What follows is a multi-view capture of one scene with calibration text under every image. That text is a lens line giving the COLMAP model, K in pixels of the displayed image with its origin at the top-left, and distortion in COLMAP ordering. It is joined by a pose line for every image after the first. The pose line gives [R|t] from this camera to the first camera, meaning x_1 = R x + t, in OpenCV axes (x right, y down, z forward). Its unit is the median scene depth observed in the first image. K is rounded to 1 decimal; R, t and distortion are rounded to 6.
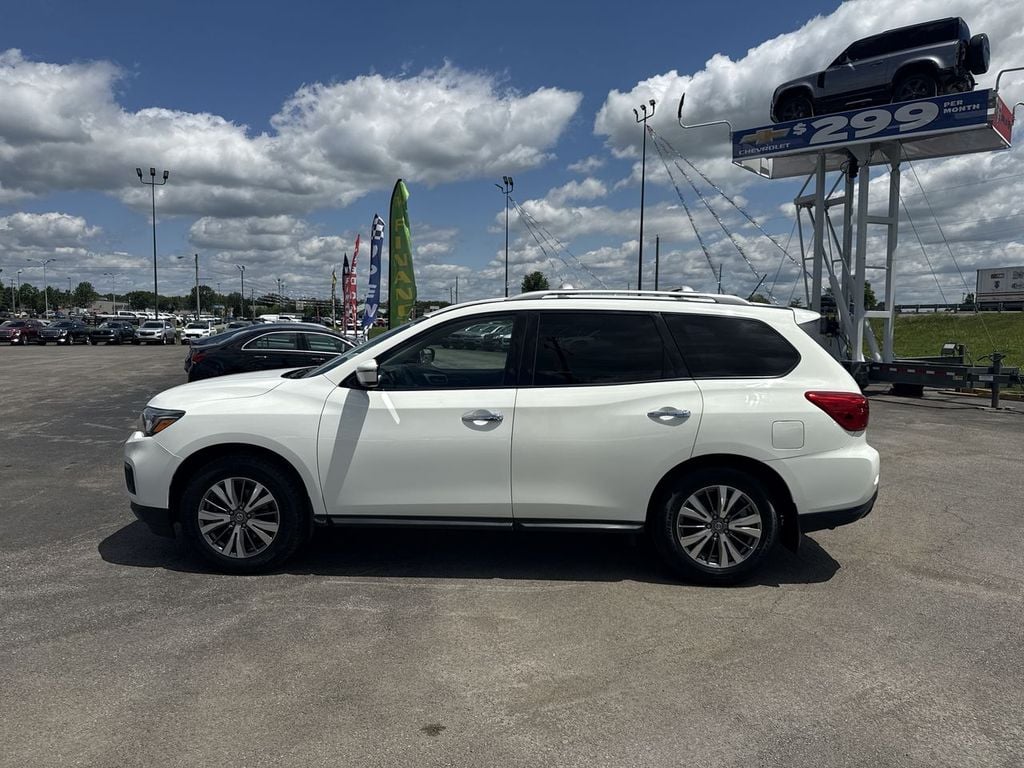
lens RADIAL K [[767.3, 0, 514.2], [0, 767.3, 341.6], [0, 0, 1]] dist [0.121869, -0.249313]
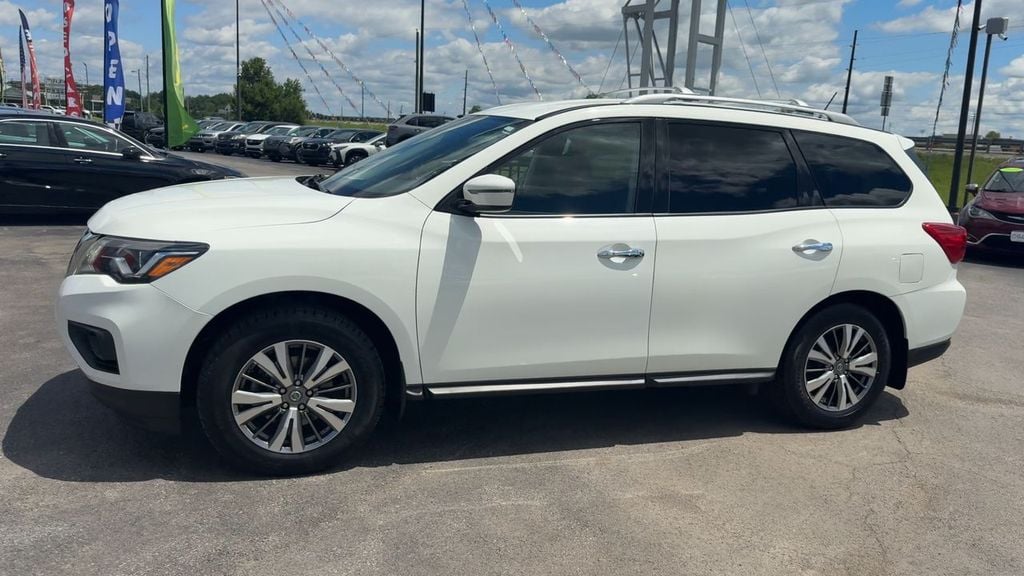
lens RADIAL K [[827.7, 0, 553.1], [0, 827.7, 262.9], [0, 0, 1]] dist [0.096503, -0.163103]
pose [[0.915711, -0.011501, 0.401673, -0.442681], [-0.042045, 0.991361, 0.124238, 0.005482], [-0.399632, -0.130655, 0.907317, 0.248083]]
